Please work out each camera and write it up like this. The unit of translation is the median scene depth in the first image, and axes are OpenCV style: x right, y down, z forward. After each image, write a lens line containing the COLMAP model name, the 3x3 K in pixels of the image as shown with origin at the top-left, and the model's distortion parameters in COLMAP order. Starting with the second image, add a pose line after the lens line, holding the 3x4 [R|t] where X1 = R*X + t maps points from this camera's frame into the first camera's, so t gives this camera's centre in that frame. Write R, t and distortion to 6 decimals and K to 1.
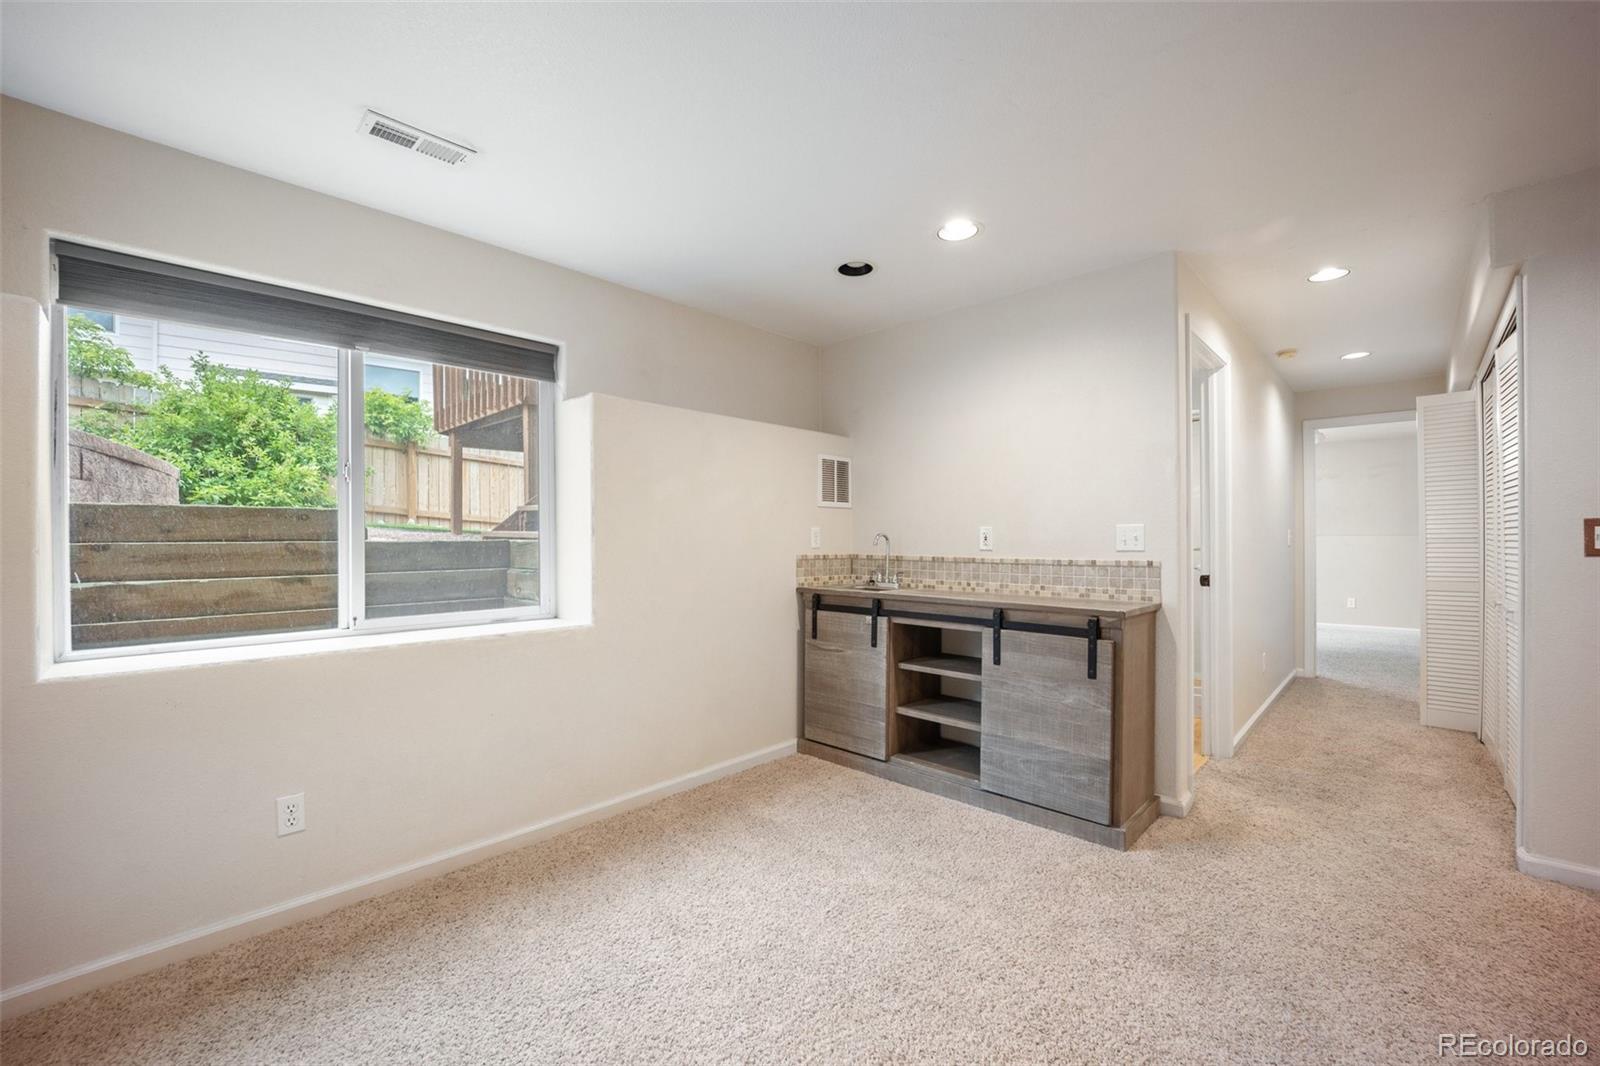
lens RADIAL K [[652.3, 0, 800.0], [0, 652.3, 533.0], [0, 0, 1]] dist [-0.019578, 0.000031]
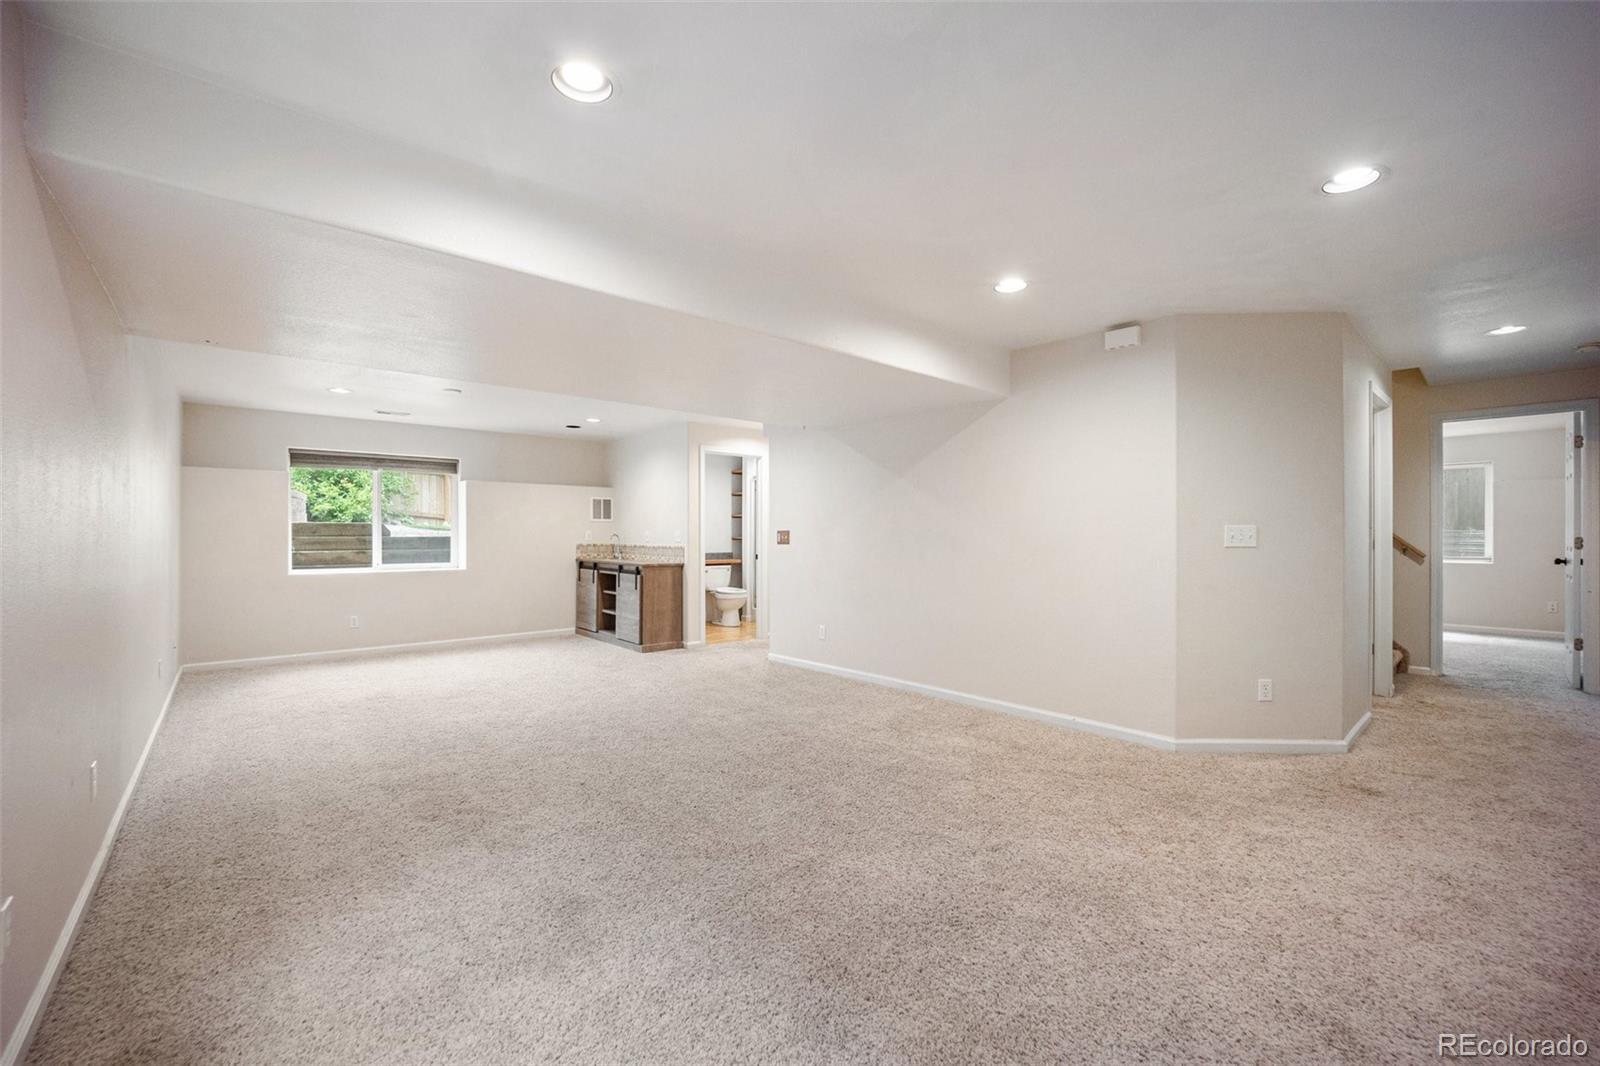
lens RADIAL K [[652.3, 0, 800.0], [0, 652.3, 533.0], [0, 0, 1]] dist [-0.019578, 0.000031]
pose [[0.995581, 0.003417, -0.093842, 1.082772], [-0.002942, 0.999982, 0.005200, -0.018580], [0.093858, -0.004901, 0.995574, -1.260138]]
